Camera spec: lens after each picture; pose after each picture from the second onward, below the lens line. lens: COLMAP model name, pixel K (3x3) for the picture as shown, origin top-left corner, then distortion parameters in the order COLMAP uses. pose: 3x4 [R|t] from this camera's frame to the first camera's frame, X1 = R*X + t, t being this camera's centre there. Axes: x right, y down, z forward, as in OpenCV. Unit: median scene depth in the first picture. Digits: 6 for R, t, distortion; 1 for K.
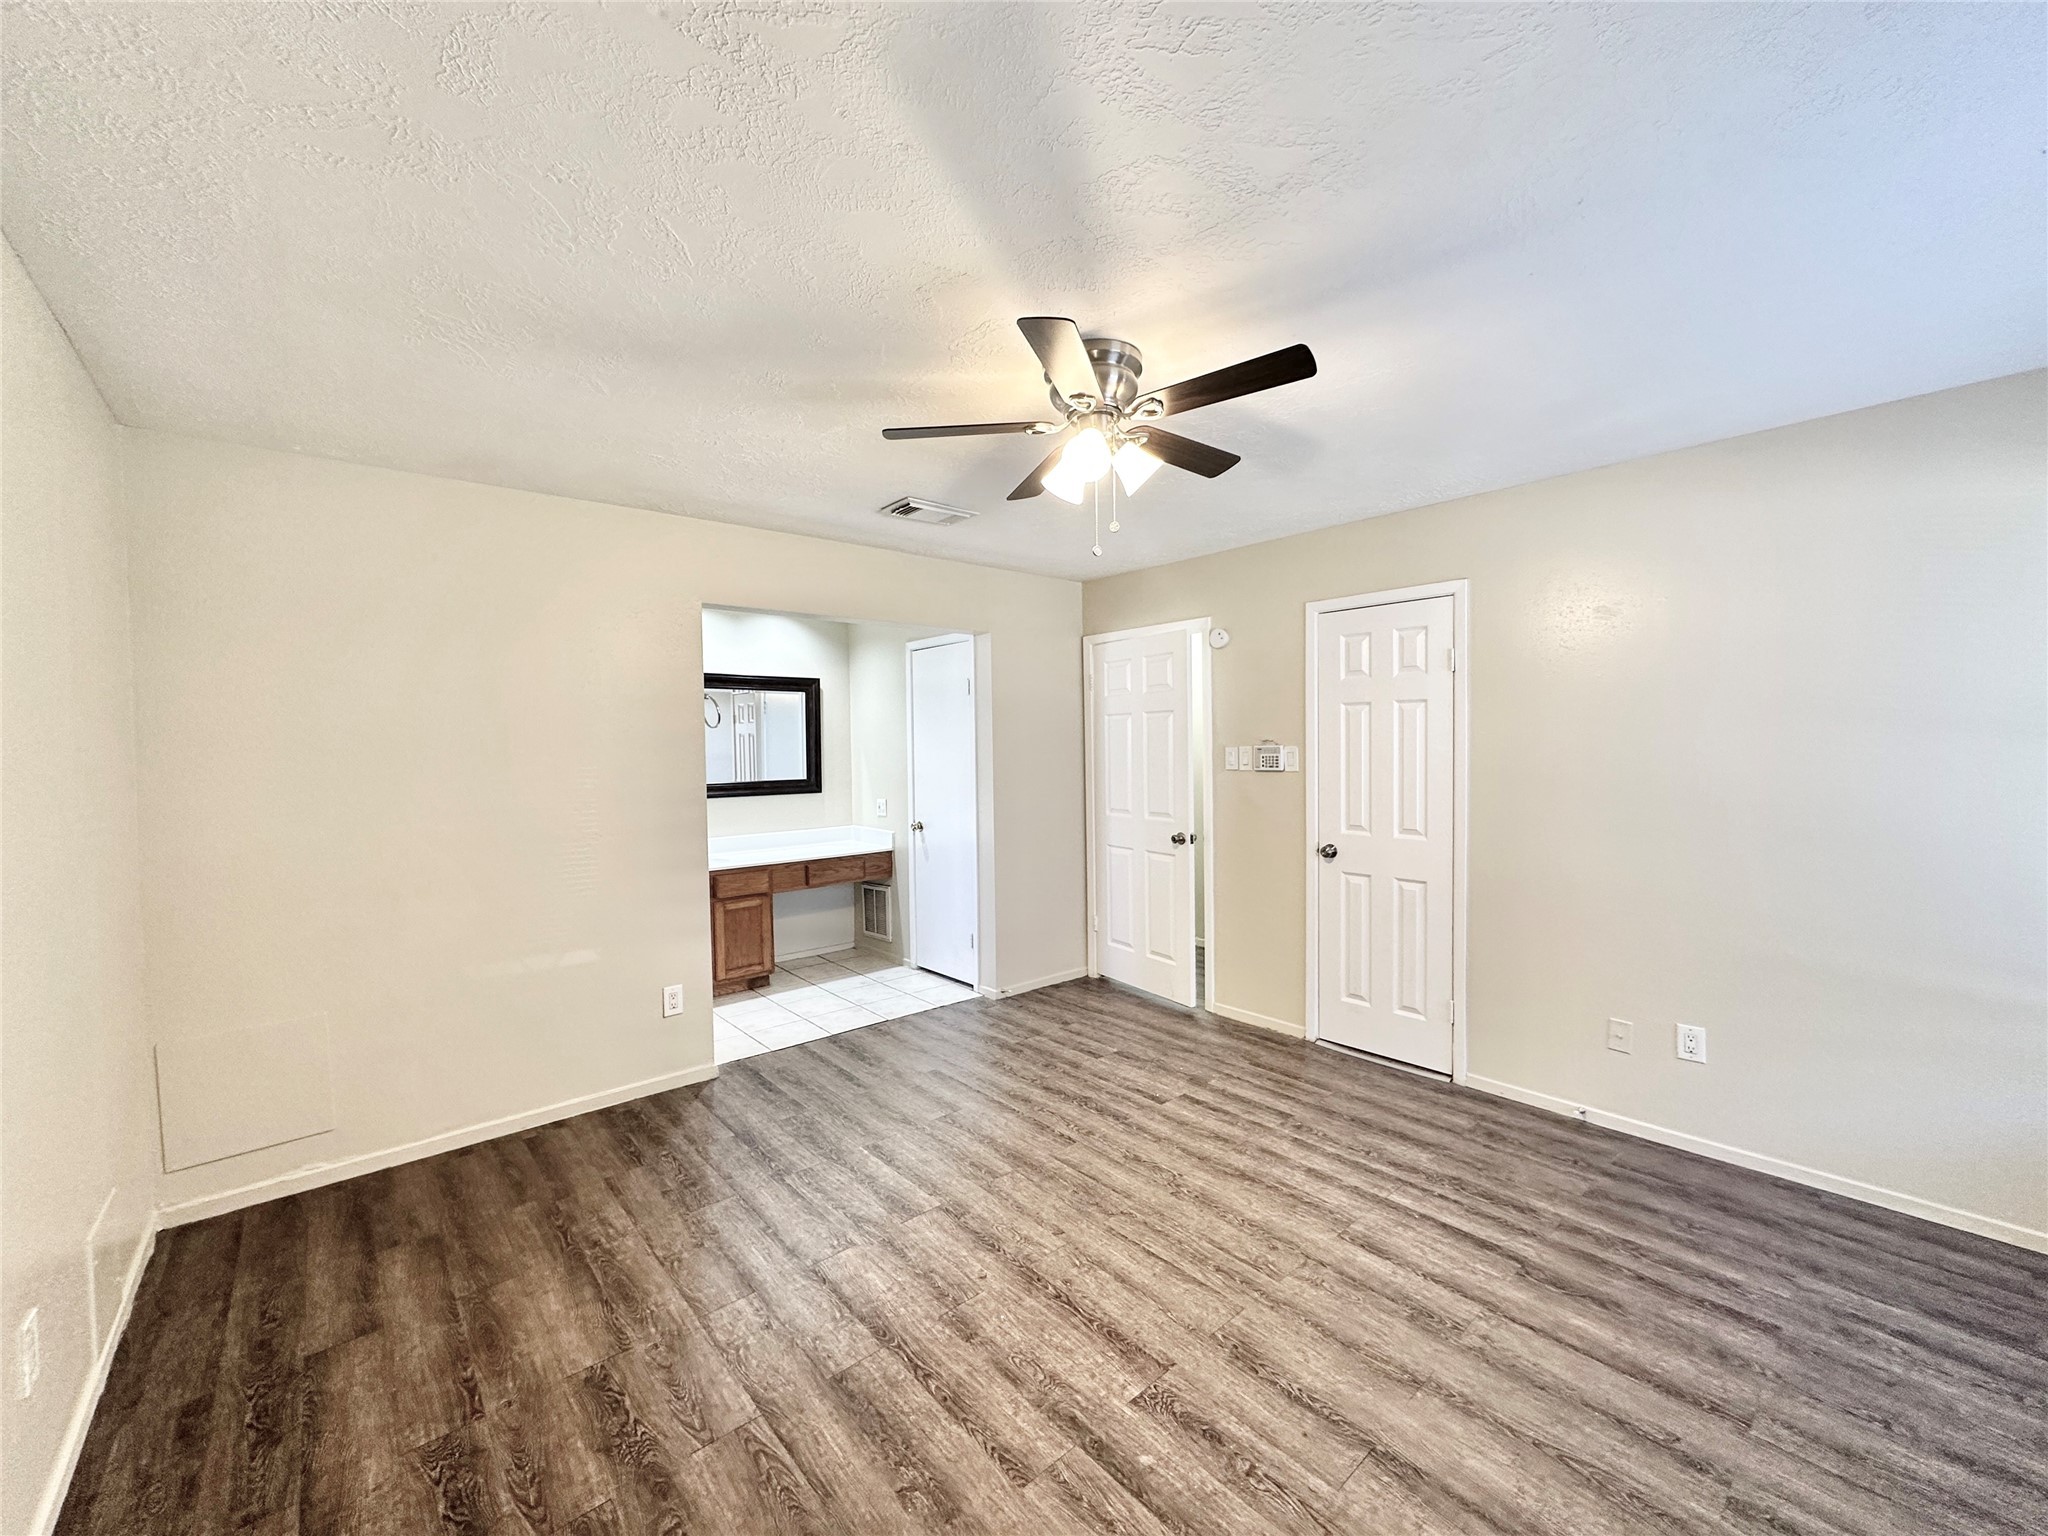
lens RADIAL K [[816.4, 0, 1023.3], [0, 816.4, 768.0], [0, 0, 1]] dist [-0.004330, -0.000184]
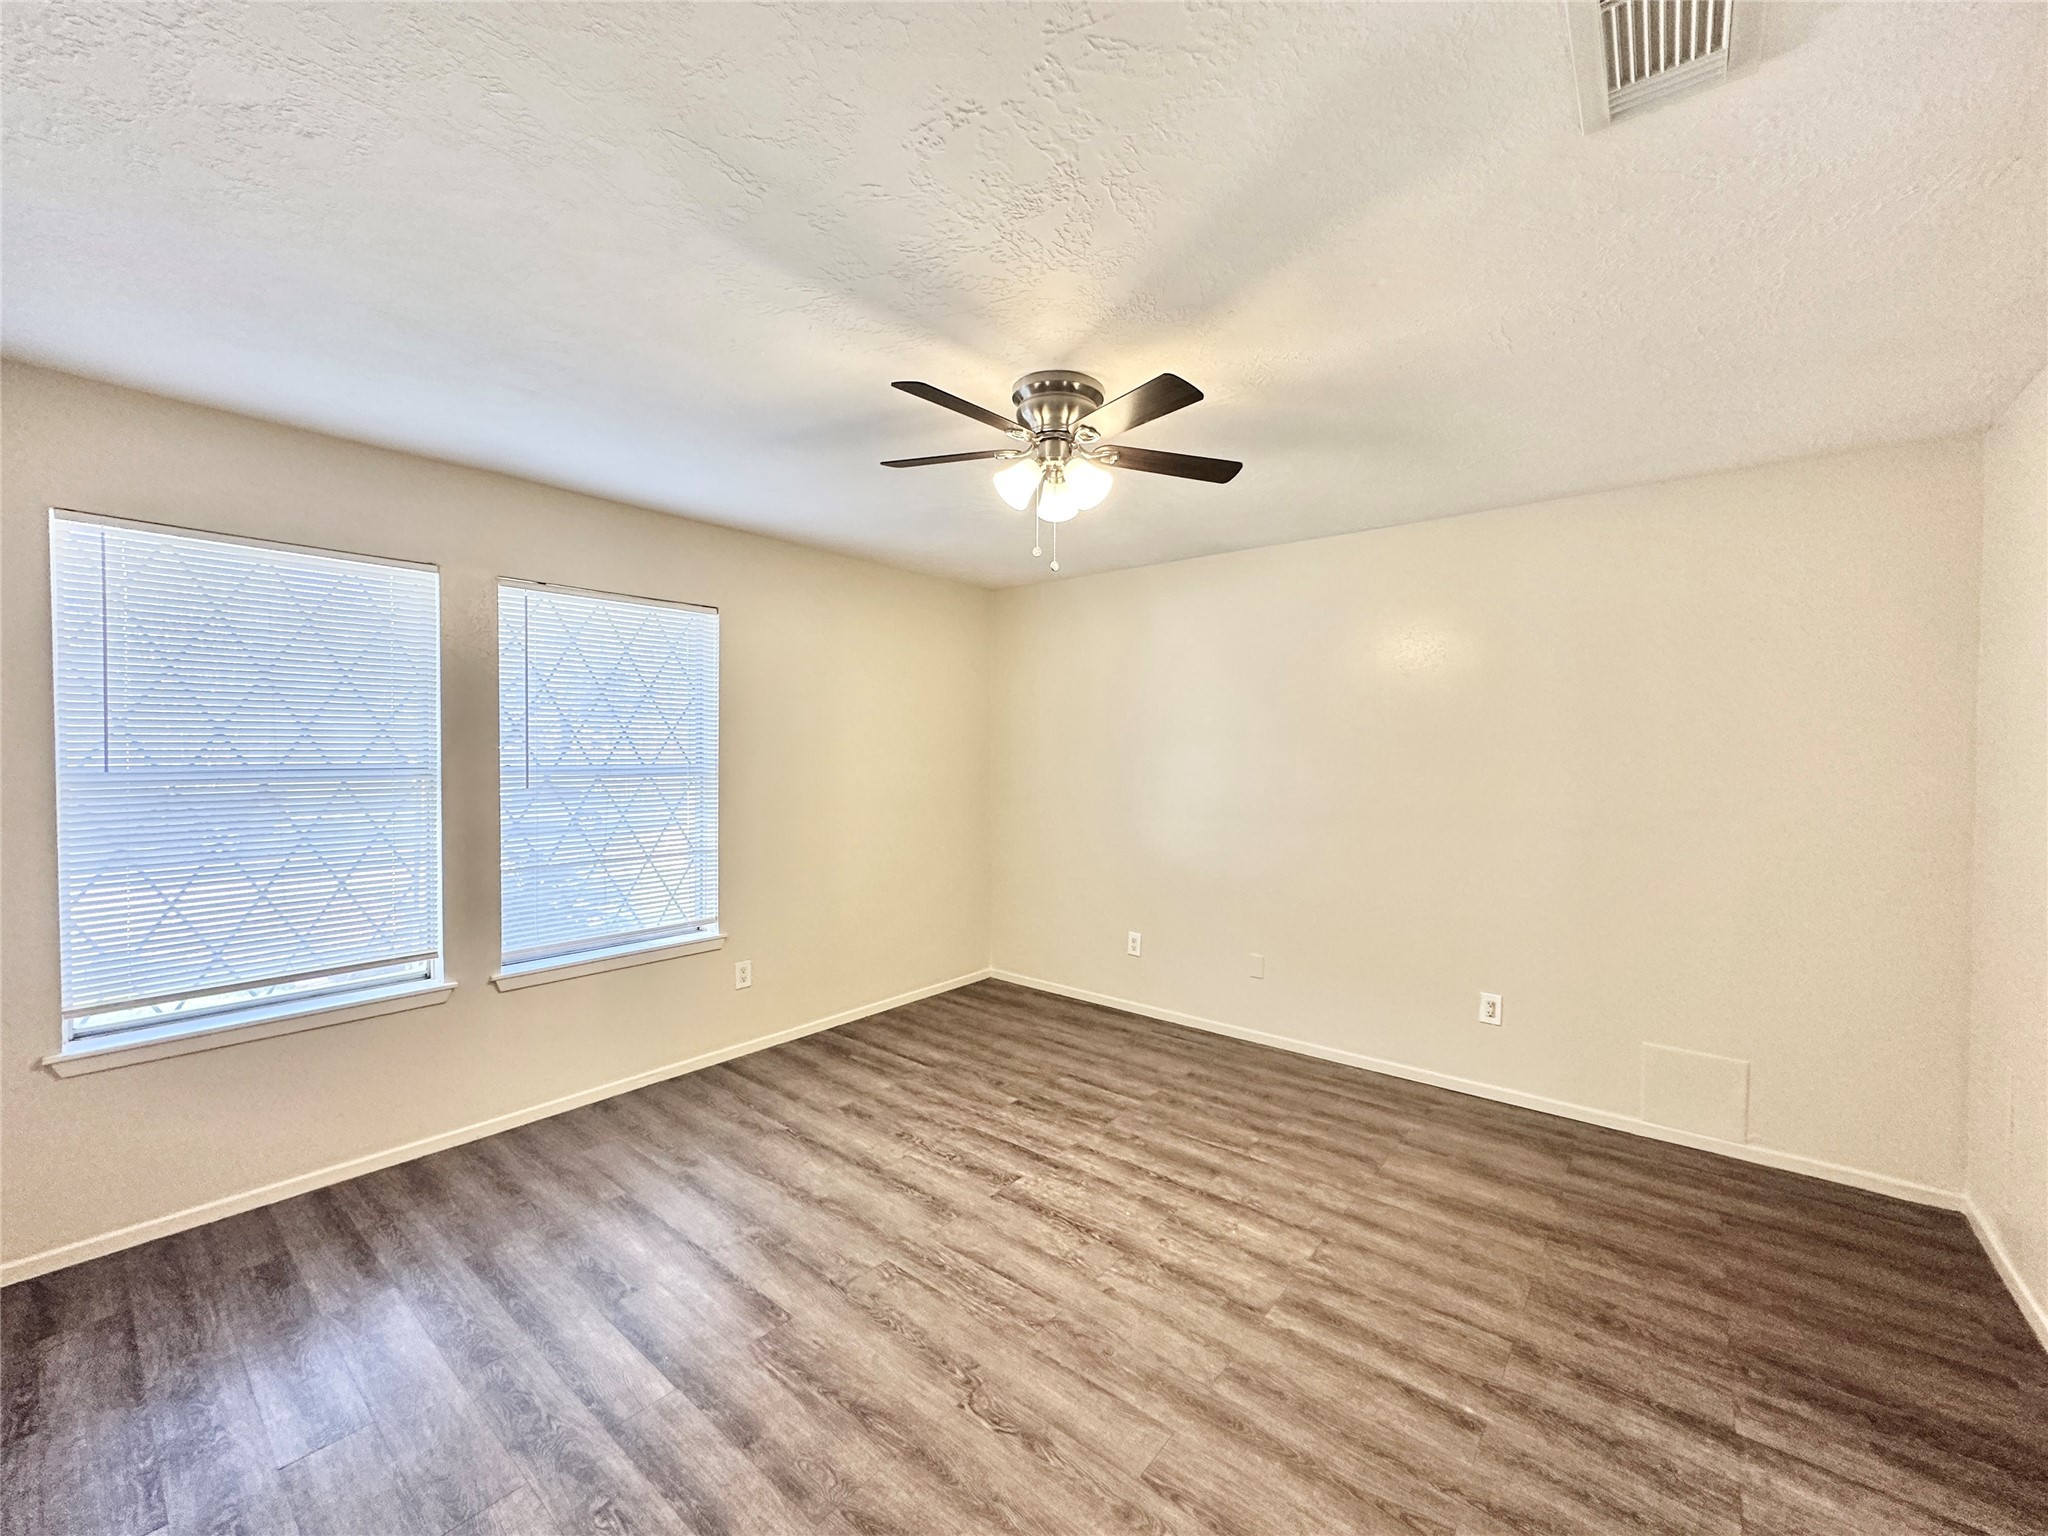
lens RADIAL K [[816.4, 0, 1023.3], [0, 816.4, 768.0], [0, 0, 1]] dist [-0.004330, -0.000184]
pose [[-0.985868, 0.010285, -0.167208, 0.296411], [0.002266, 0.998841, 0.048081, -0.048817], [0.167508, 0.047023, -0.984749, 1.948817]]
